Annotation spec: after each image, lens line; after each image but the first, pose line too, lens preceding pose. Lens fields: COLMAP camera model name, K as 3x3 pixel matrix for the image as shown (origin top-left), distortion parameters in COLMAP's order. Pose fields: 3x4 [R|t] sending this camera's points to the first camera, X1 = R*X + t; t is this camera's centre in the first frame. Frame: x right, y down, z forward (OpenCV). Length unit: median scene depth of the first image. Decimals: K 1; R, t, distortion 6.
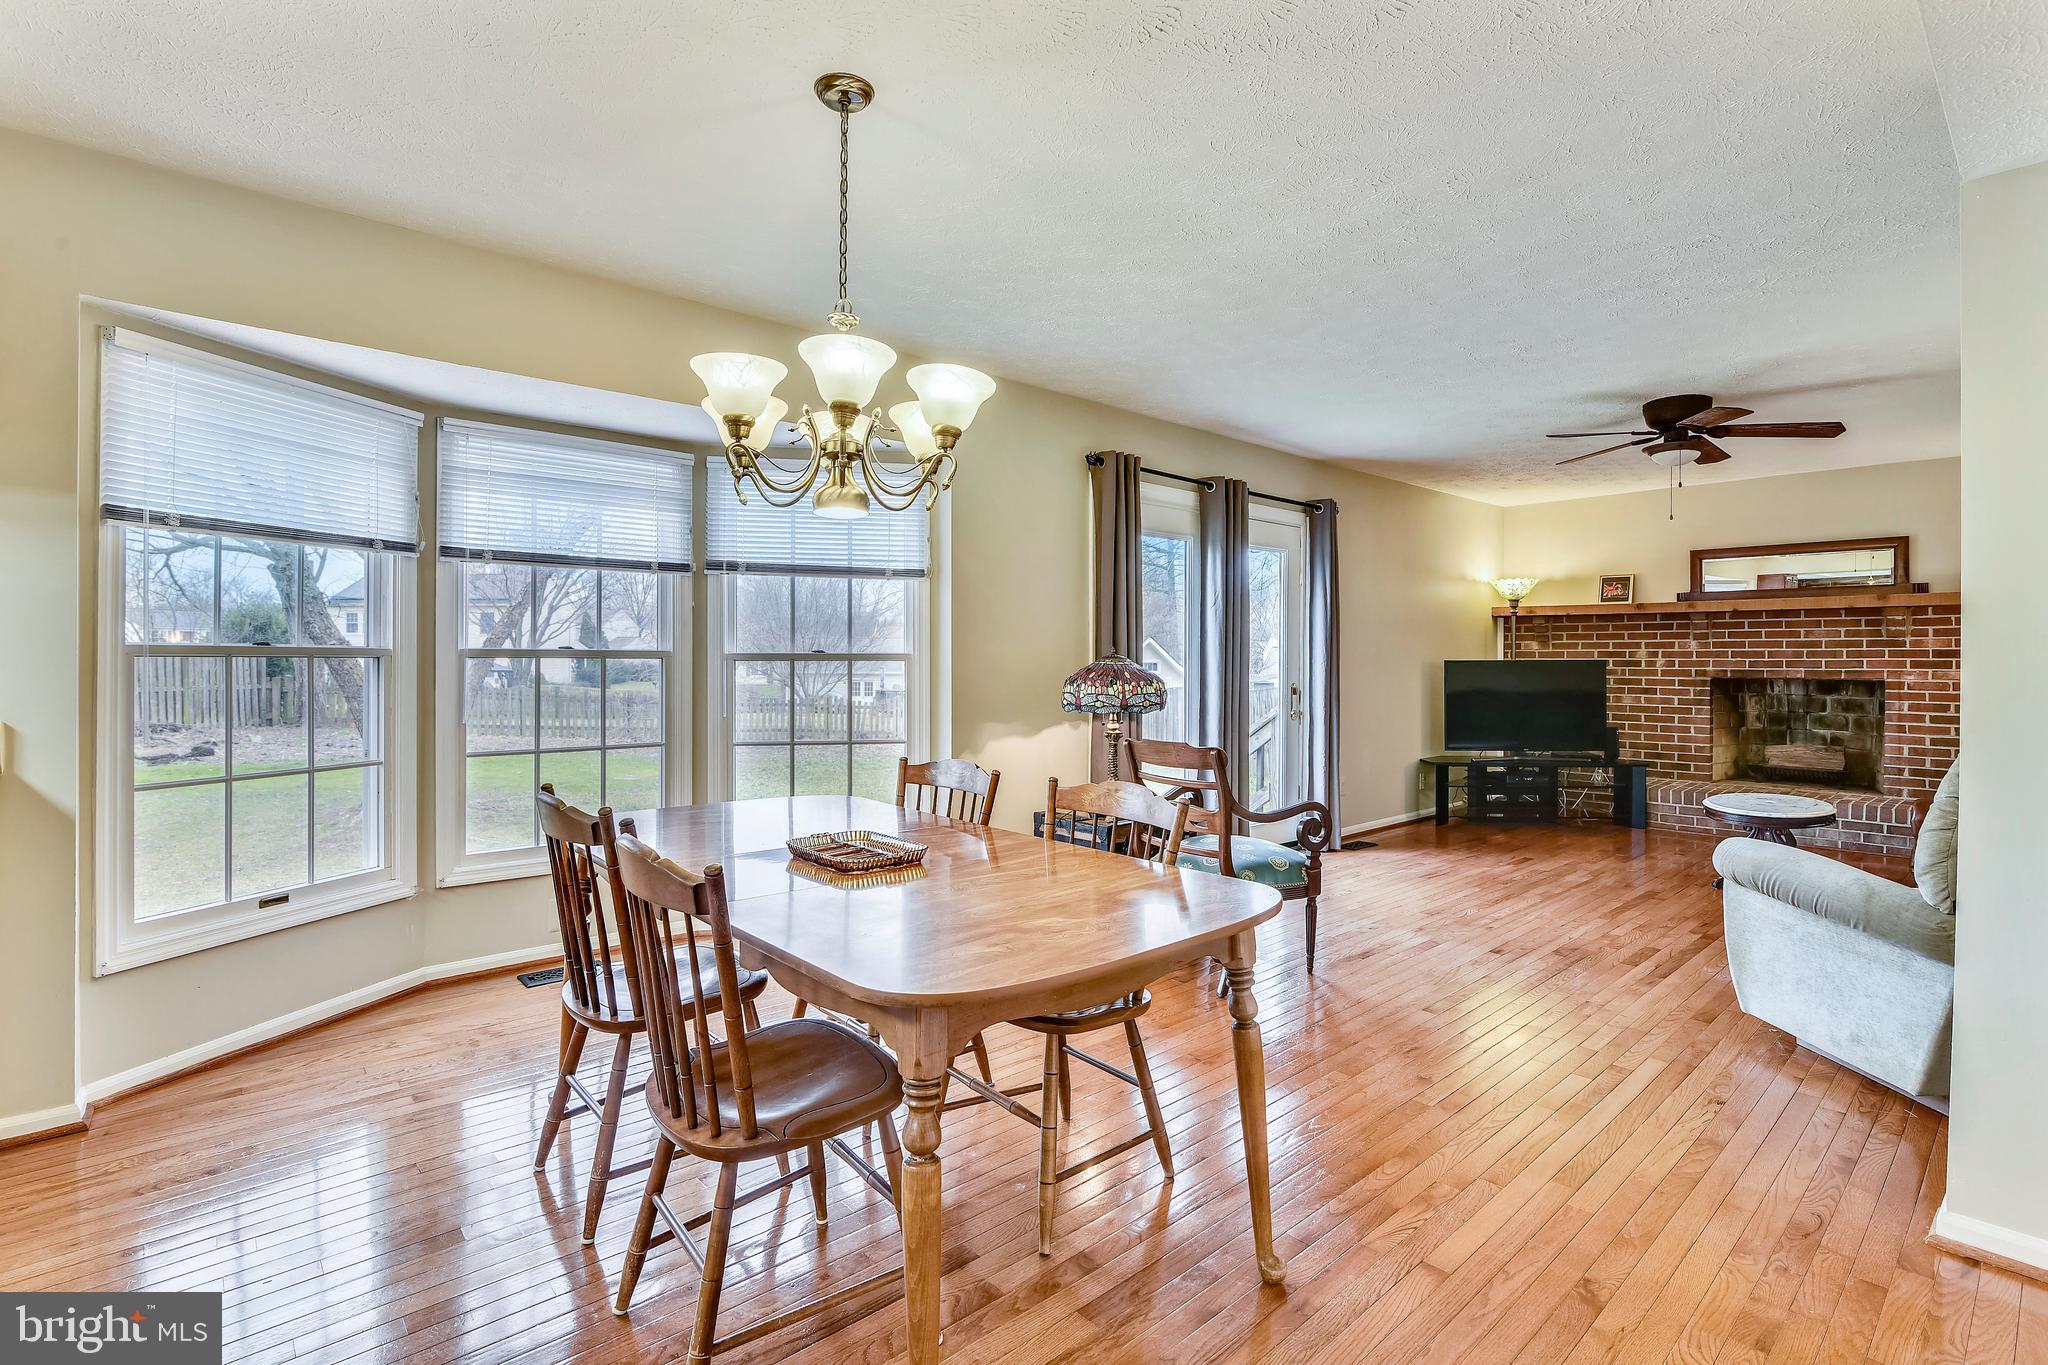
lens RADIAL K [[946.0, 0, 1048.3], [0, 946.0, 675.9], [0, 0, 1]] dist [0.000942, 0.000083]
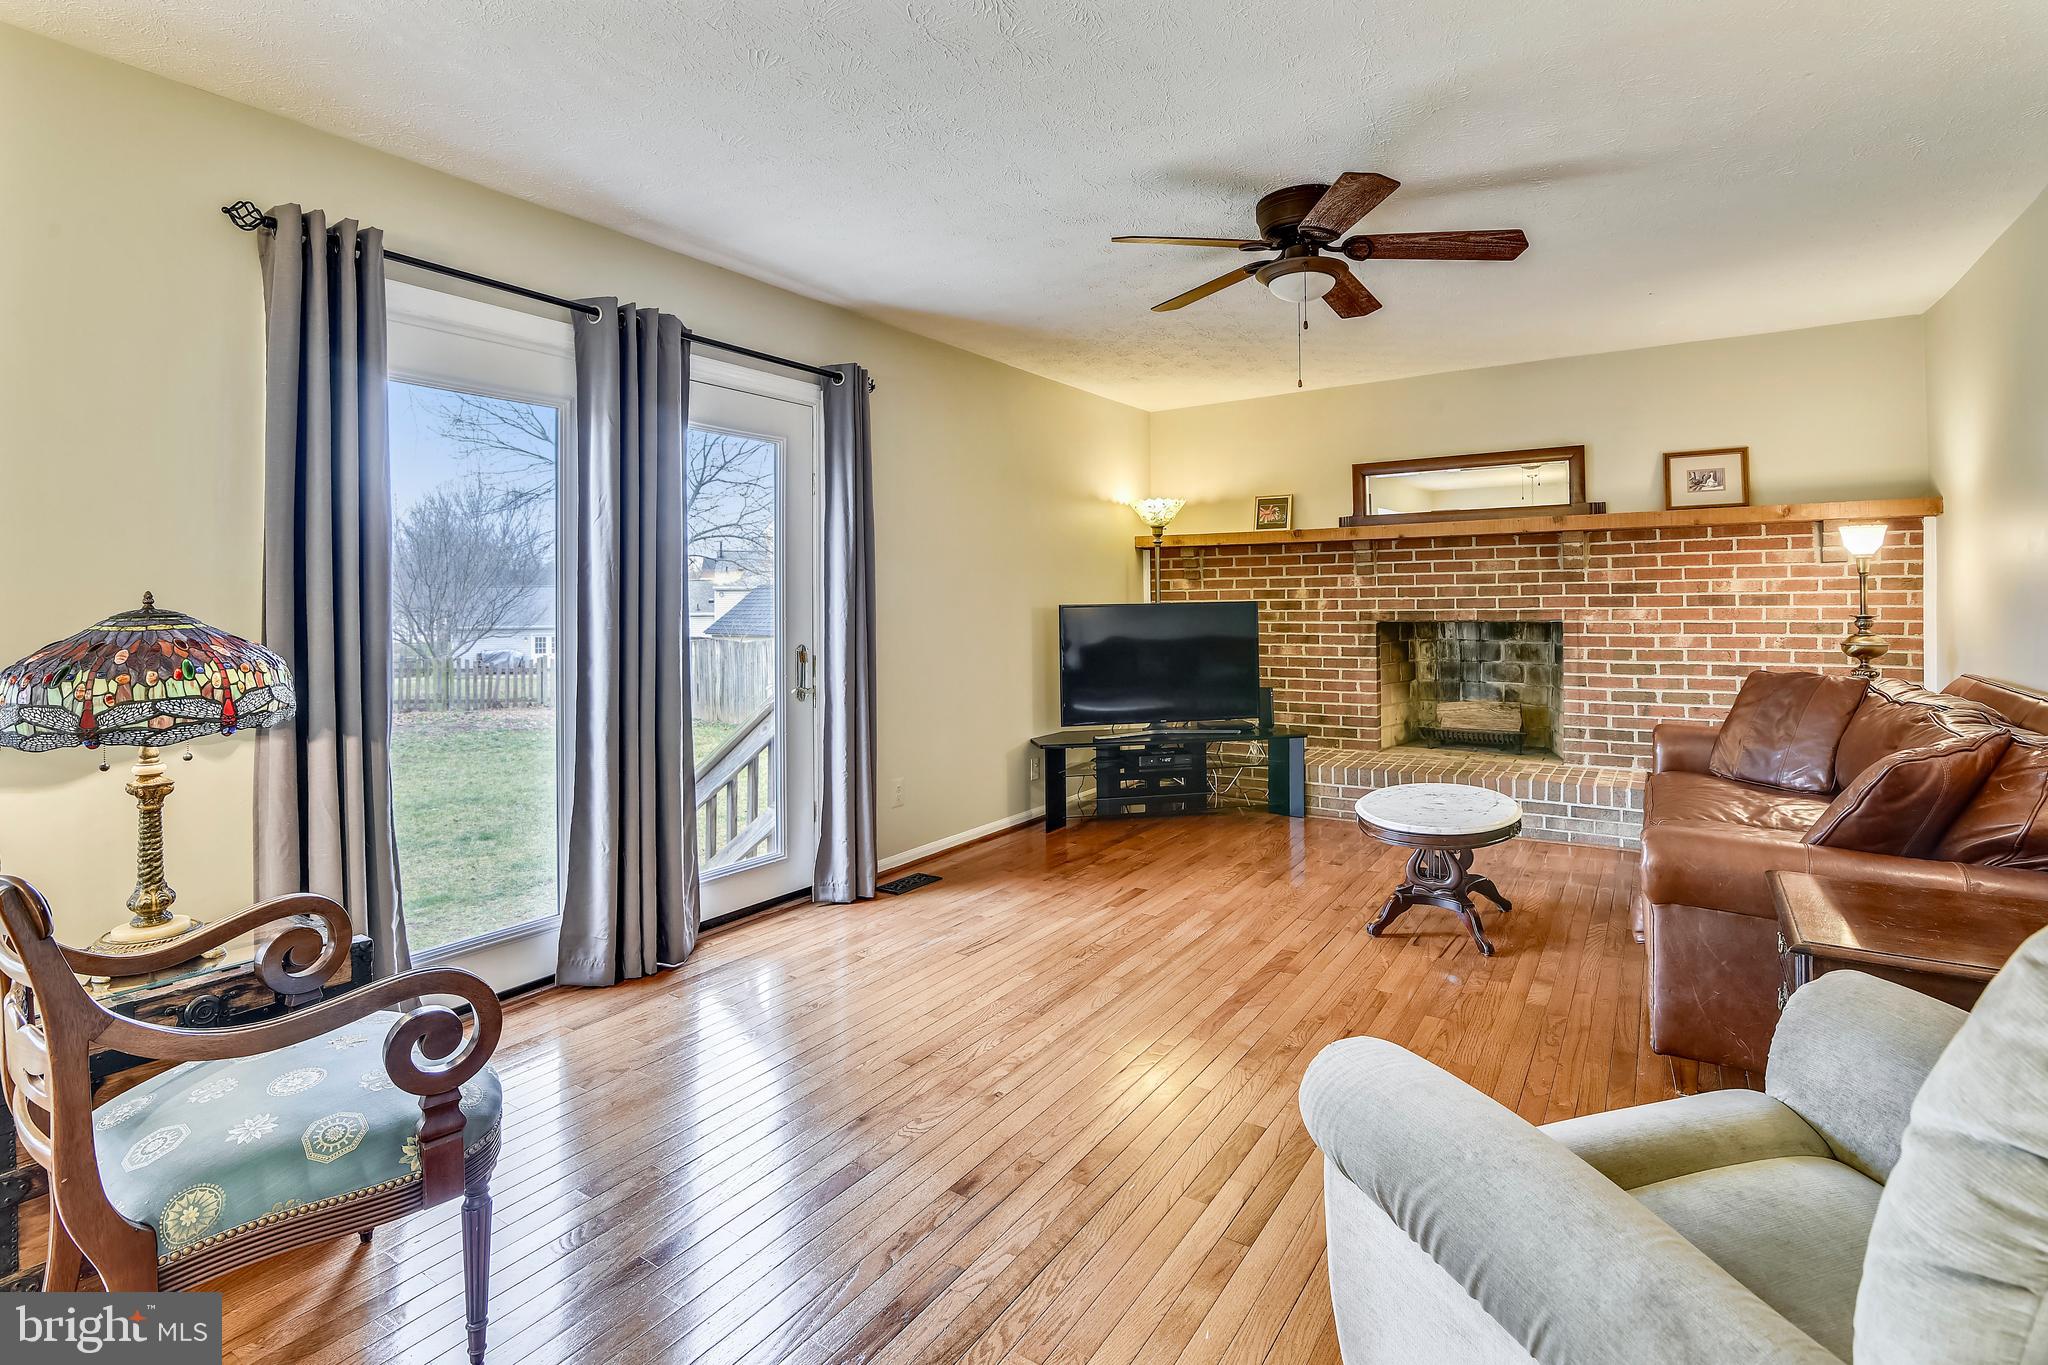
lens RADIAL K [[949.1, 0, 1024.5], [0, 949.1, 619.3], [0, 0, 1]] dist [-0.001934, -0.000189]
pose [[0.973068, -0.018375, 0.229784, 0.229010], [0.018810, 0.999823, 0.000299, -0.006084], [-0.229749, 0.004031, 0.973242, 0.290764]]
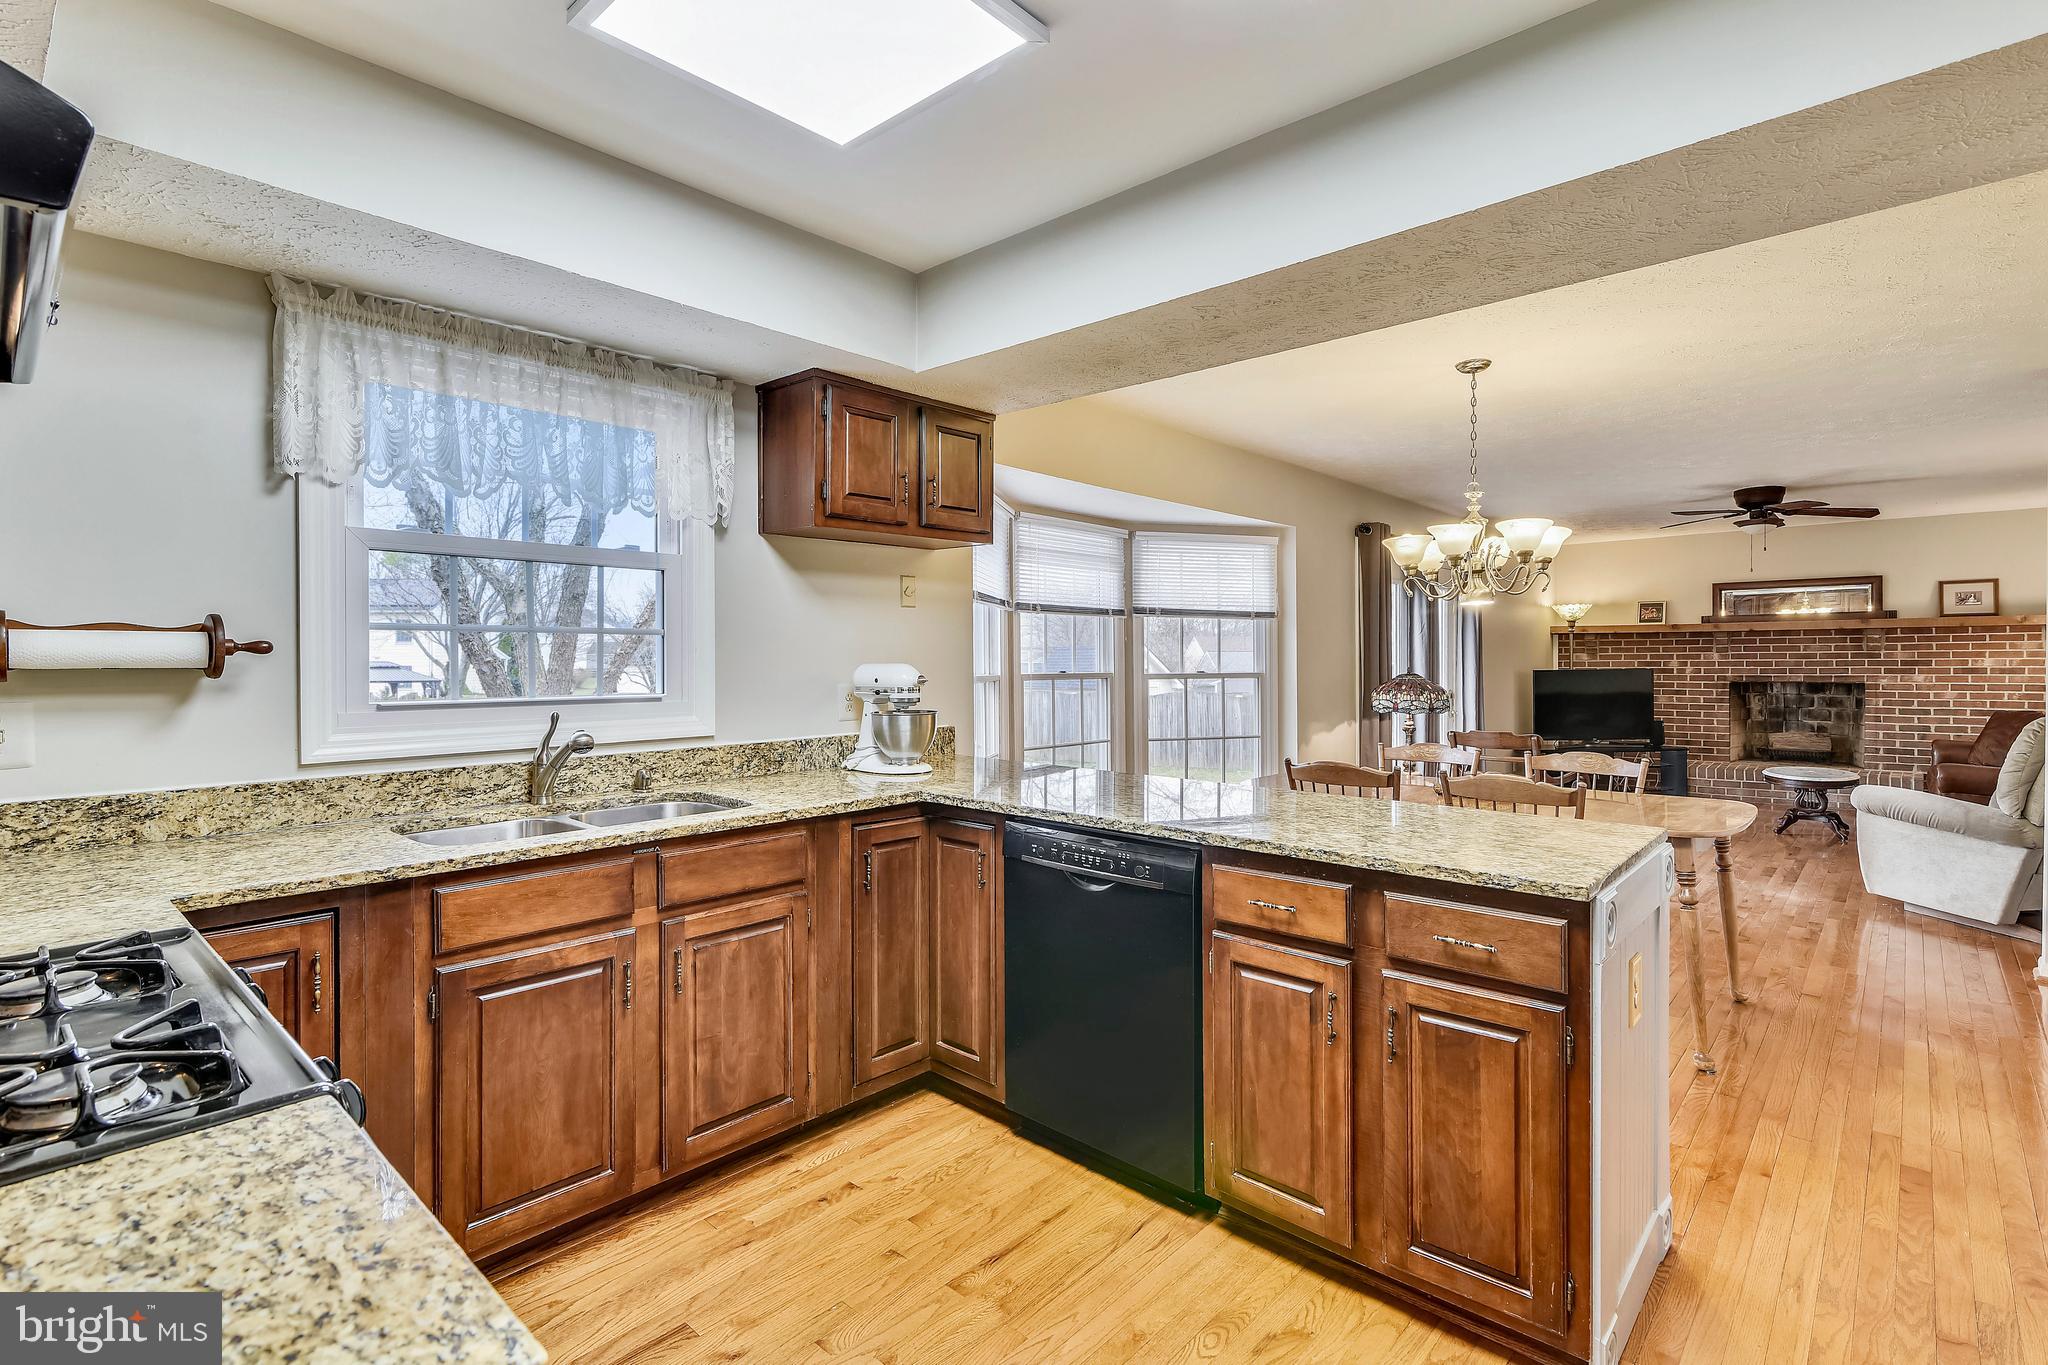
lens RADIAL K [[957.6, 0, 1060.4], [0, 957.6, 684.1], [0, 0, 1]] dist [0.036126, 0.000438]
pose [[0.993447, -0.008948, 0.113946, -0.379551], [0.008322, 0.999948, 0.005975, -0.010700], [-0.113993, -0.004987, 0.993469, -0.234081]]
